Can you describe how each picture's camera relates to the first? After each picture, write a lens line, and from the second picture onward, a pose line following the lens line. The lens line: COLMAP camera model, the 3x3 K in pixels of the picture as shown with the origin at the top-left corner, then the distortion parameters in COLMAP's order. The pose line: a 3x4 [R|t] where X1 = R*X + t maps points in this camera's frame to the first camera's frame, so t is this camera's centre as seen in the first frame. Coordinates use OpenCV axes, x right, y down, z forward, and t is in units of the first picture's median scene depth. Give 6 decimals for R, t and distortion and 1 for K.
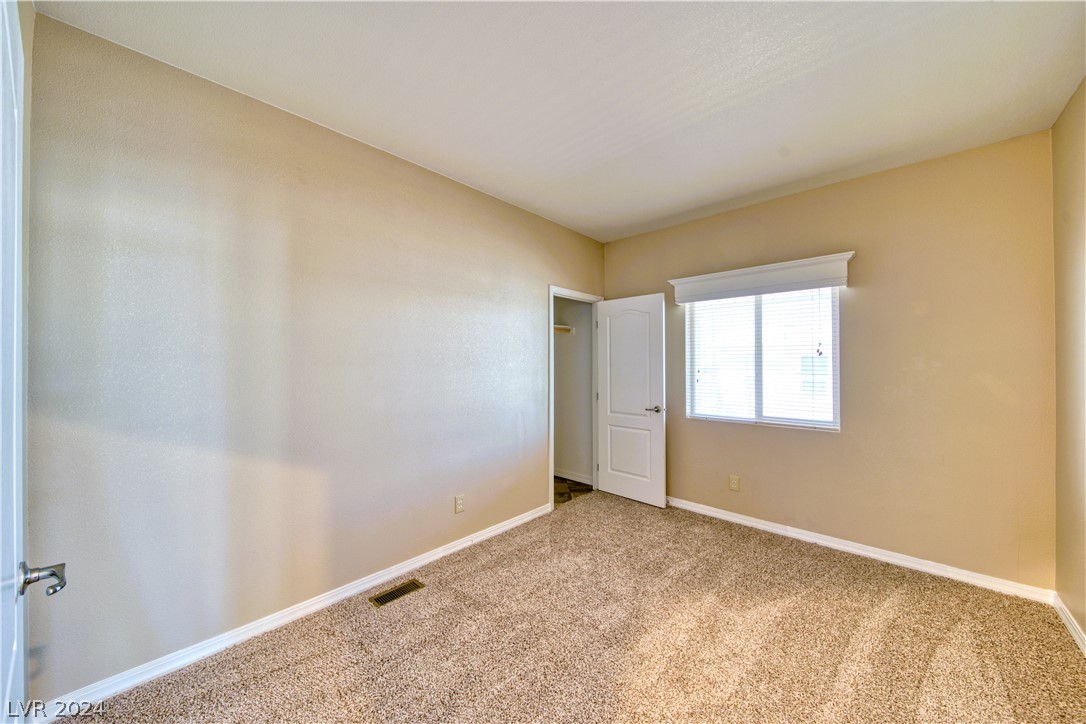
lens RADIAL K [[380.2, 0, 543.0], [0, 380.2, 362.0], [0, 0, 1]] dist [0.000882, -0.002403]
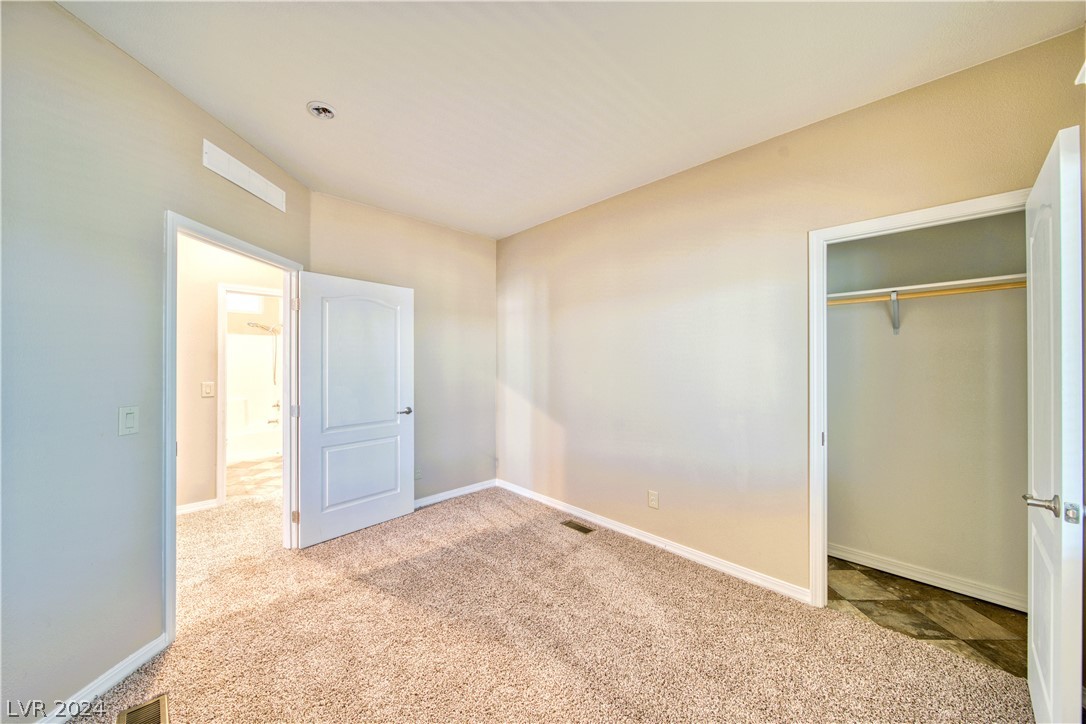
lens RADIAL K [[380.2, 0, 543.0], [0, 380.2, 362.0], [0, 0, 1]] dist [0.000882, -0.002403]
pose [[-0.042786, 0.004068, -0.999076, 1.002523], [0.007699, 0.999963, 0.003742, -0.001425], [0.999055, -0.007532, -0.042816, 0.936662]]
